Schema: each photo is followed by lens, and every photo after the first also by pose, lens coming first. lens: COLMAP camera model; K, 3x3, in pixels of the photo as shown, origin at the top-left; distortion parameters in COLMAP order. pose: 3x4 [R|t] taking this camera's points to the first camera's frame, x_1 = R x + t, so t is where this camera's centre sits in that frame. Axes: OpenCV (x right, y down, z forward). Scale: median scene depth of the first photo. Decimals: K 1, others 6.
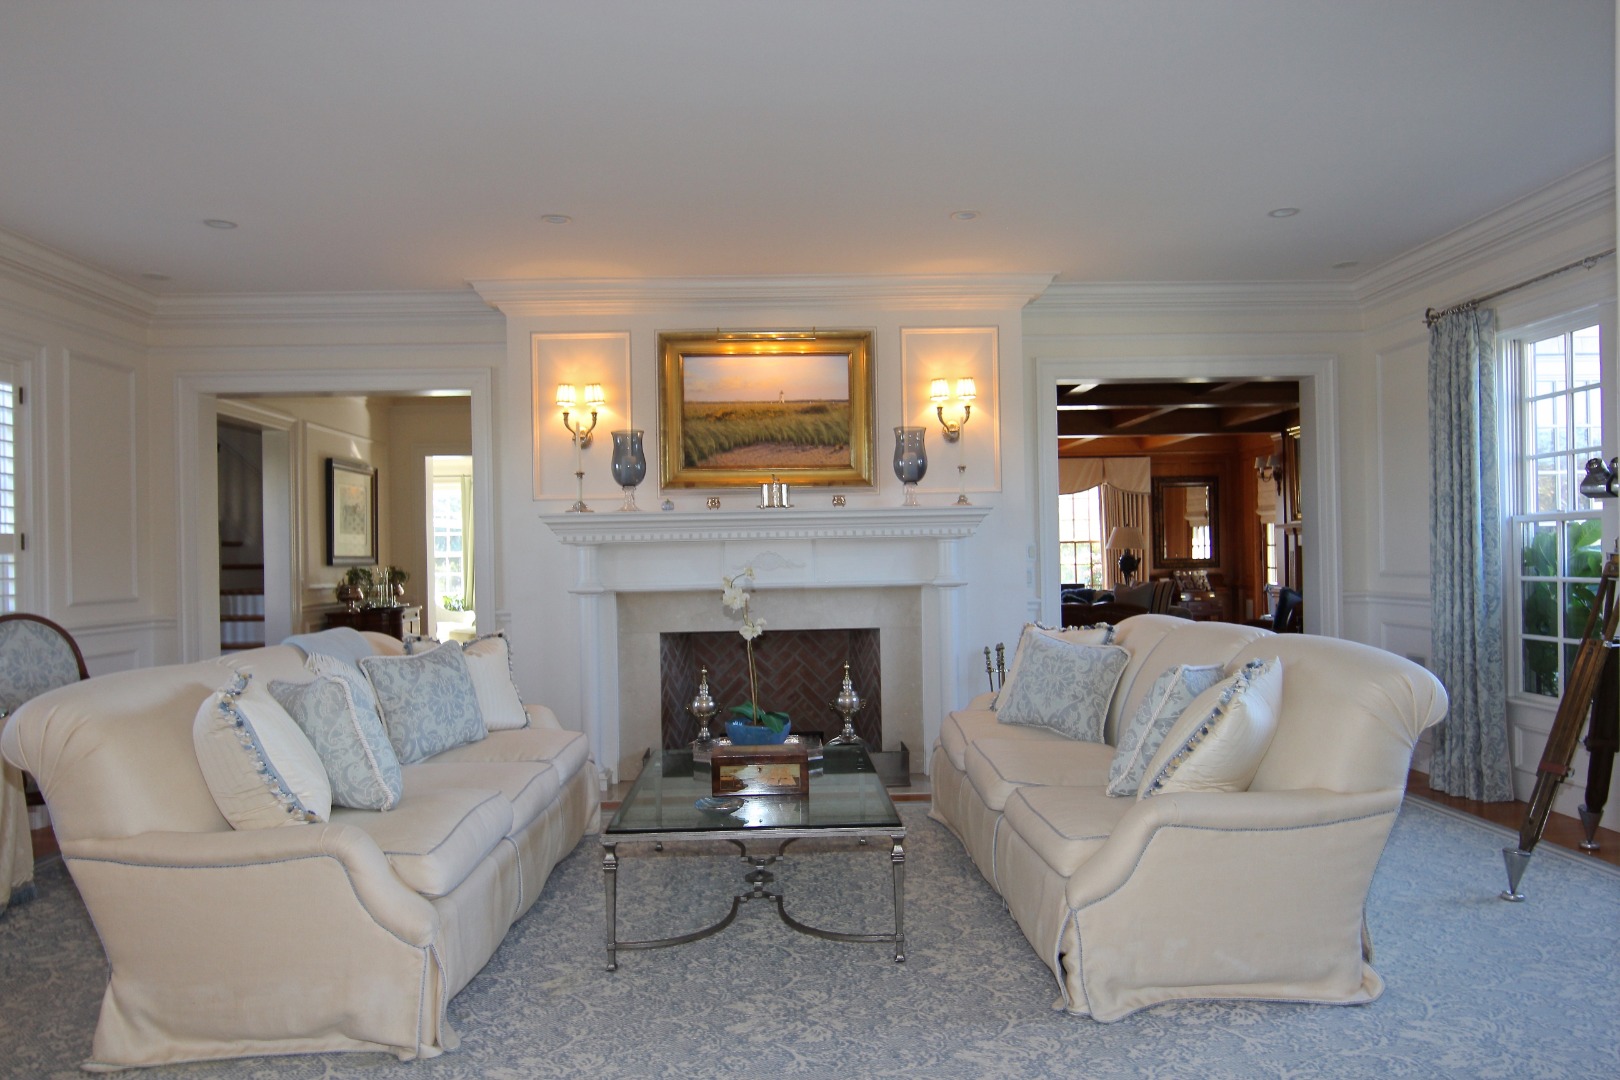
lens RADIAL K [[1053.1, 0, 810.0], [0, 1053.1, 540.0], [0, 0, 1]] dist [-0.014714, 0.000599]
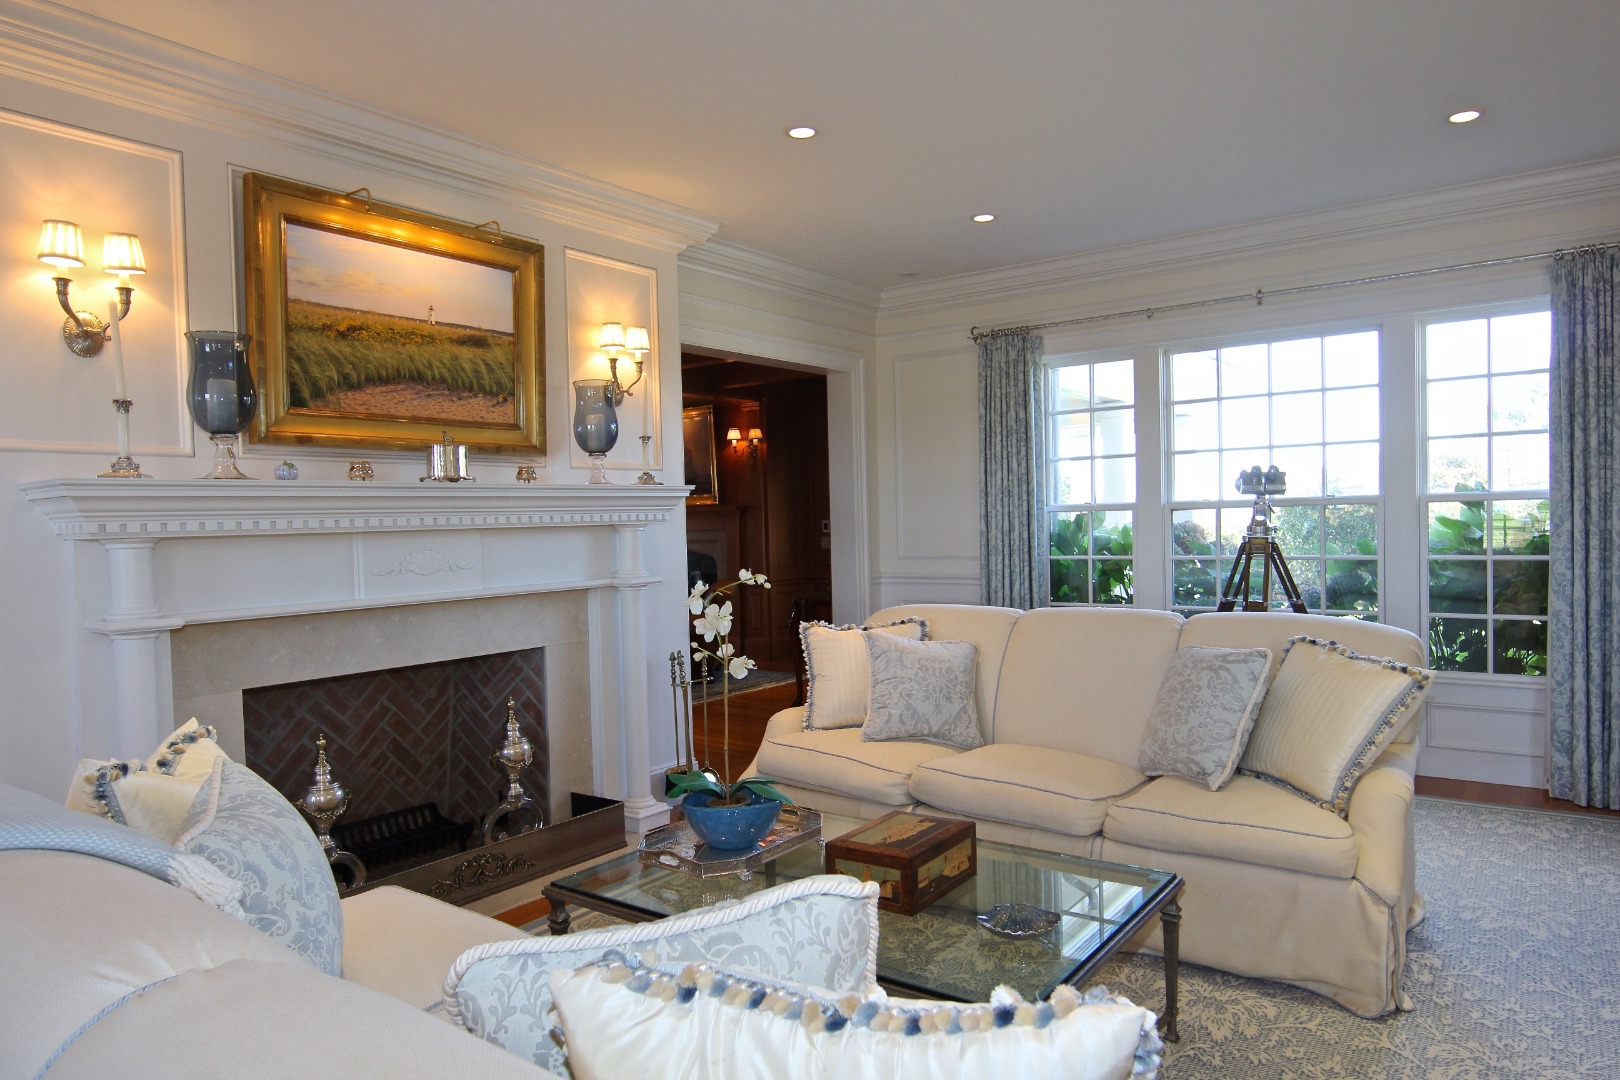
lens RADIAL K [[1042.5, 0, 815.2], [0, 1042.5, 548.8], [0, 0, 1]] dist [-0.011456, 0.001121]
pose [[0.613262, -0.019100, 0.789649, -0.401451], [0.001646, 0.999736, 0.022903, -0.002443], [-0.789878, -0.012746, 0.613131, 0.401638]]
